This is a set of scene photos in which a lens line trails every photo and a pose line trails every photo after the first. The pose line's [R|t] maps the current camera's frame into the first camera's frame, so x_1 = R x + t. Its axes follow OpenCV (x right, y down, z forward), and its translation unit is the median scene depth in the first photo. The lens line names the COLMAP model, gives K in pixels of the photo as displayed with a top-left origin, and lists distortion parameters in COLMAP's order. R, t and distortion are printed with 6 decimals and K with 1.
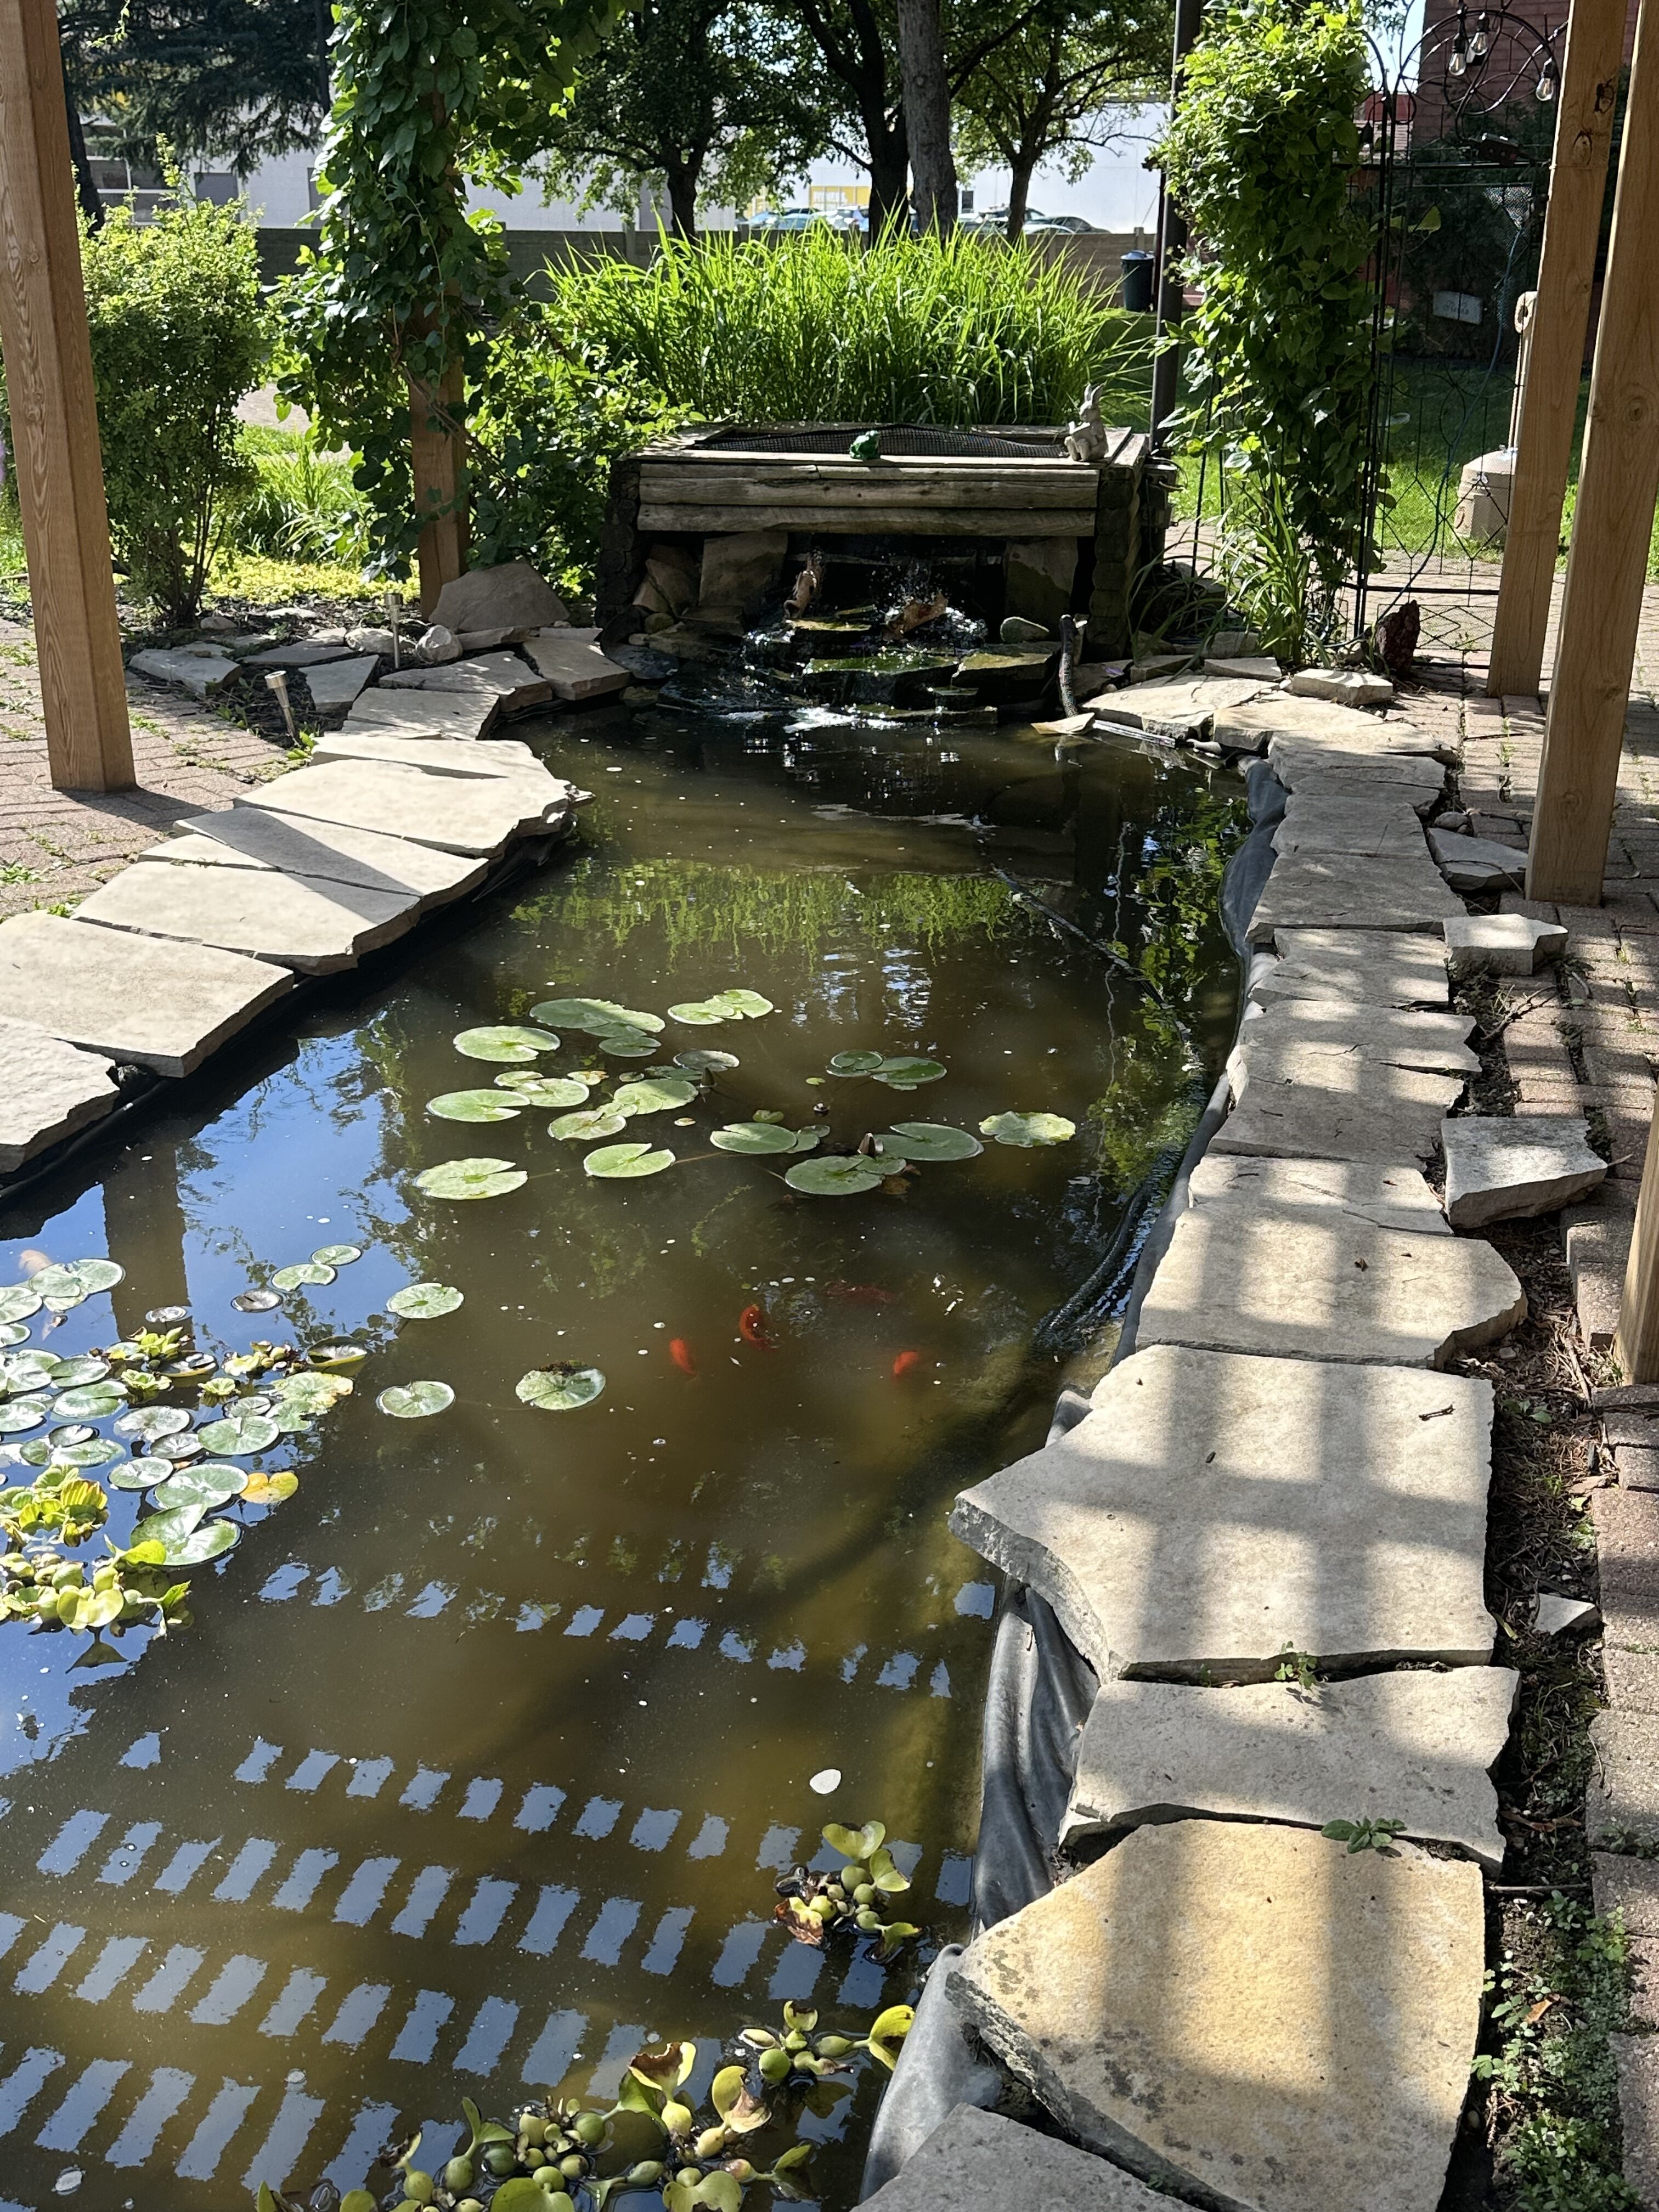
lens RADIAL K [[2299.6, 0, 827.9], [0, 2299.6, 1108.2], [0, 0, 1]] dist [0.002805, 0.000000]
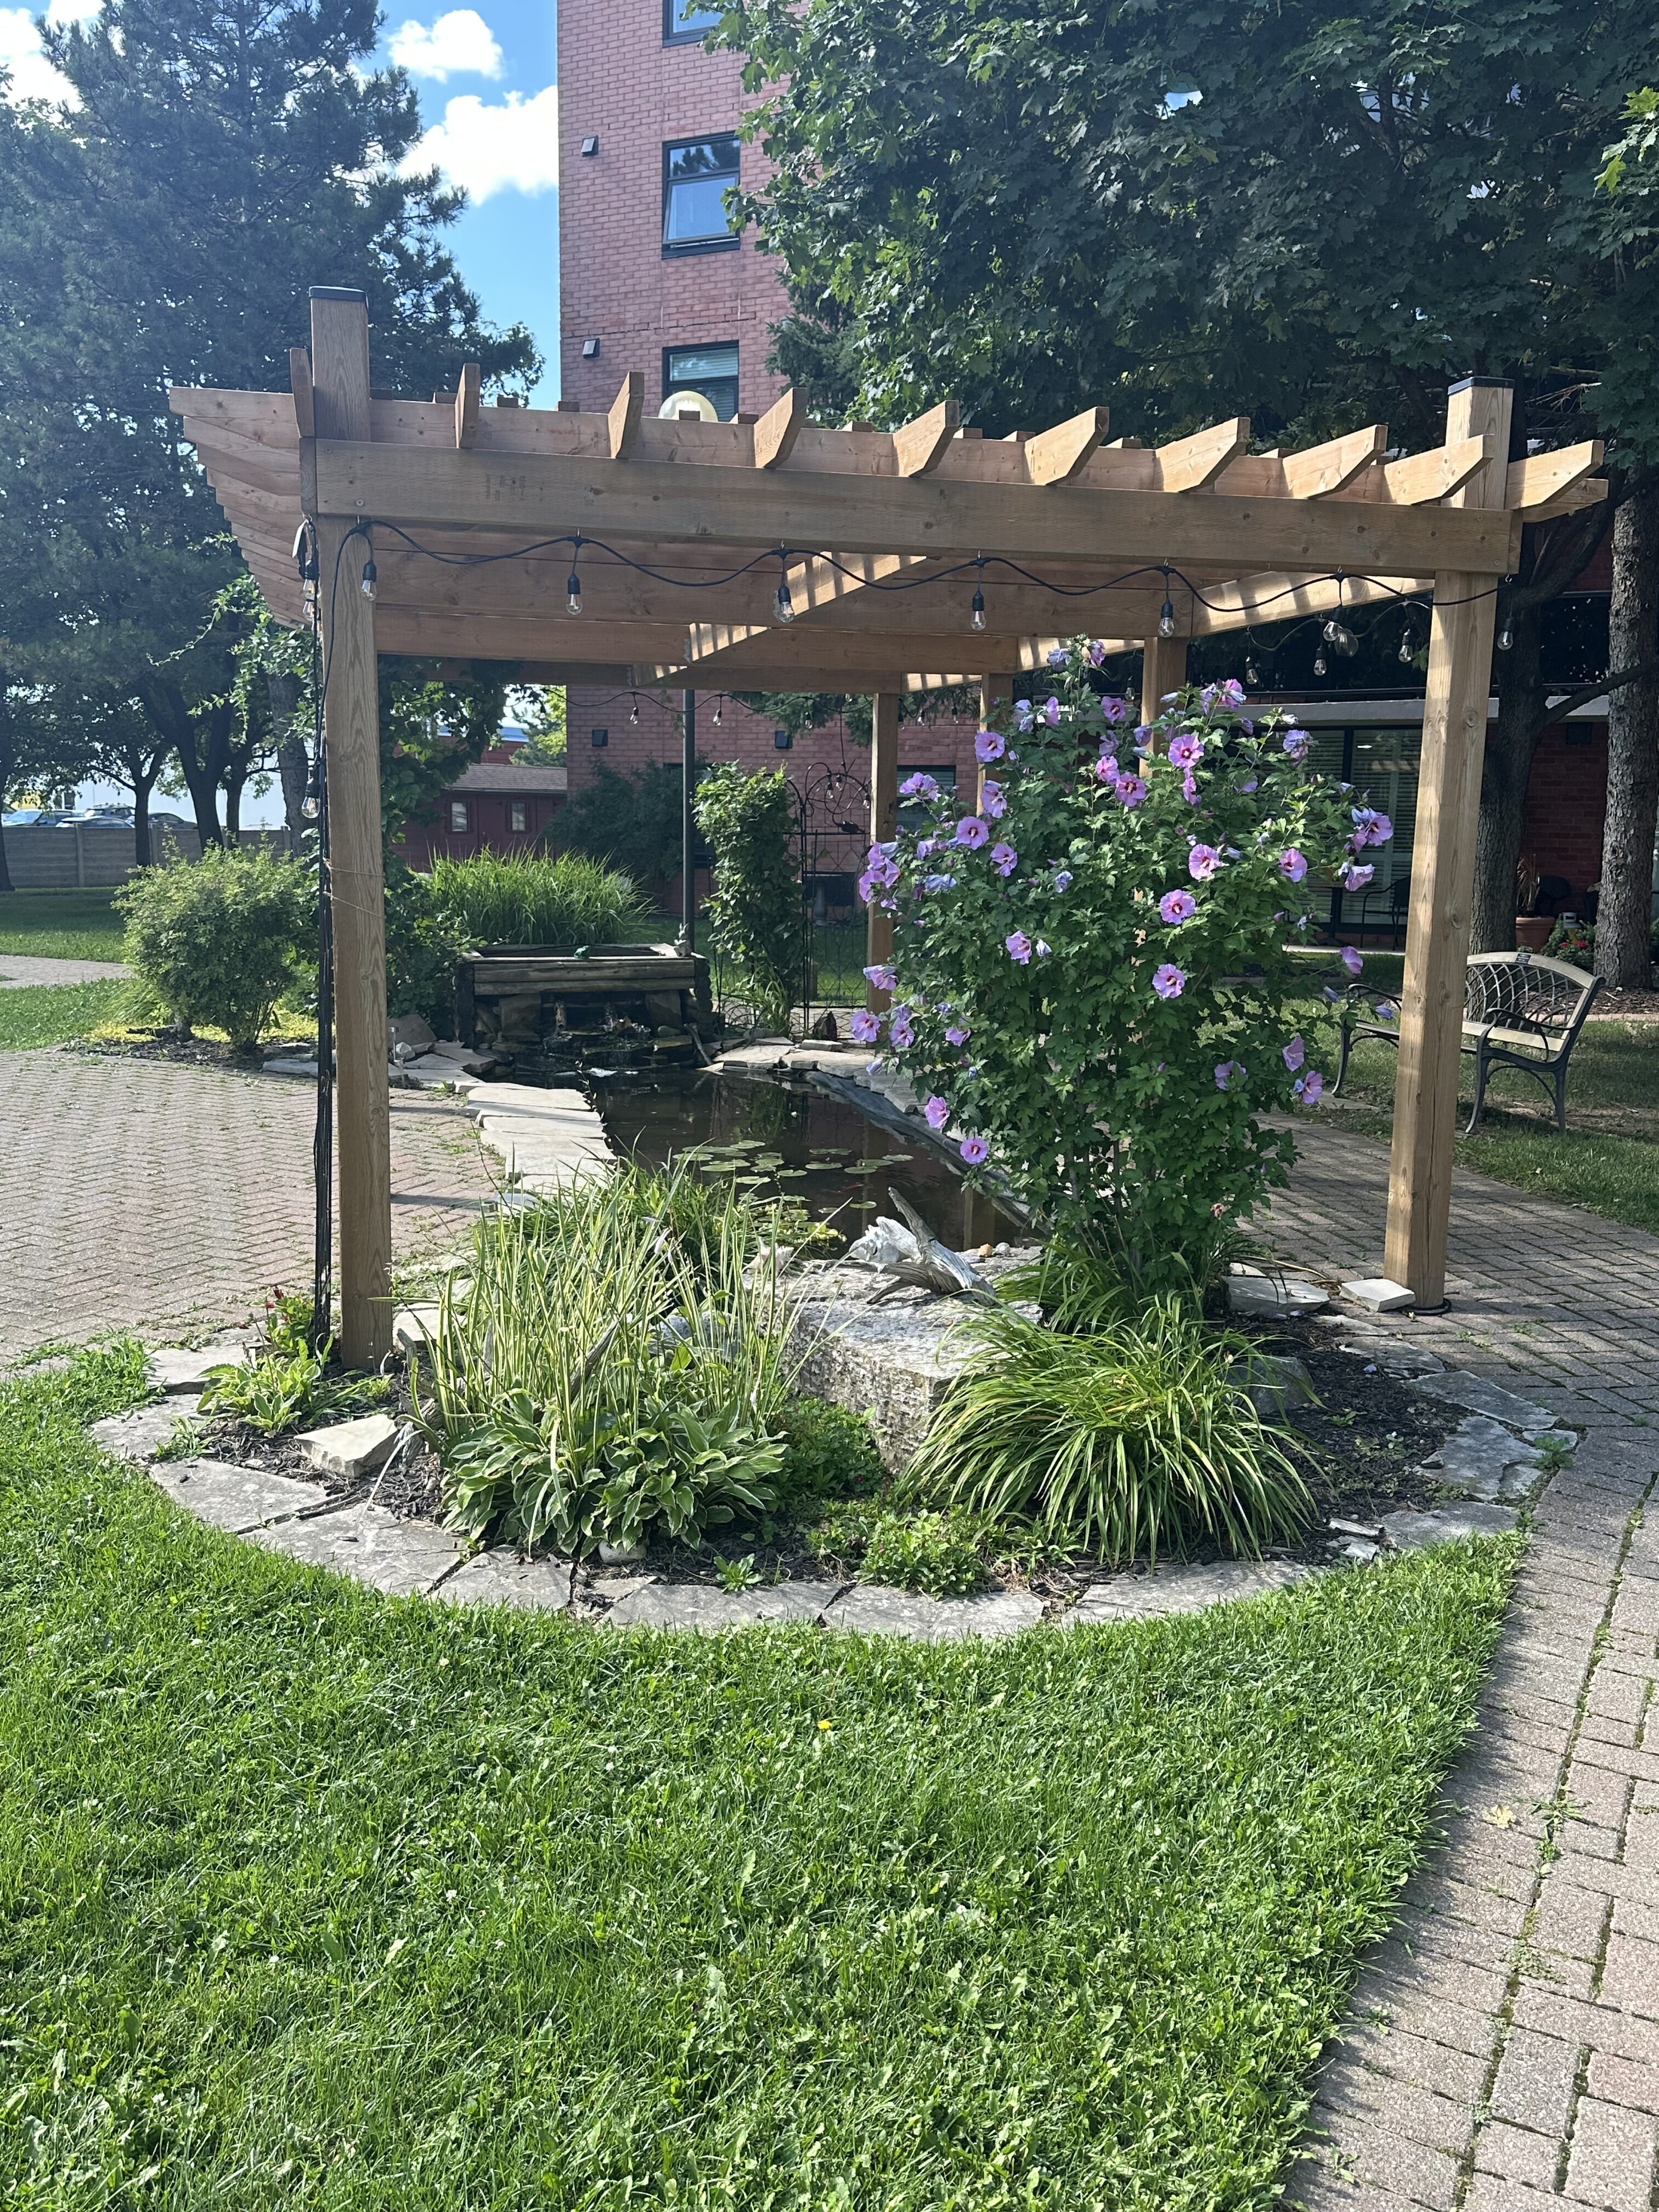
lens RADIAL K [[1868.2, 0, 829.1], [0, 1868.2, 1105.0], [0, 0, 1]] dist [0.000276, 0.000041]
pose [[0.919357, -0.054419, 0.389643, -0.495672], [0.129601, 0.977000, -0.169338, 0.190744], [-0.371465, 0.206180, 0.905264, -0.687775]]
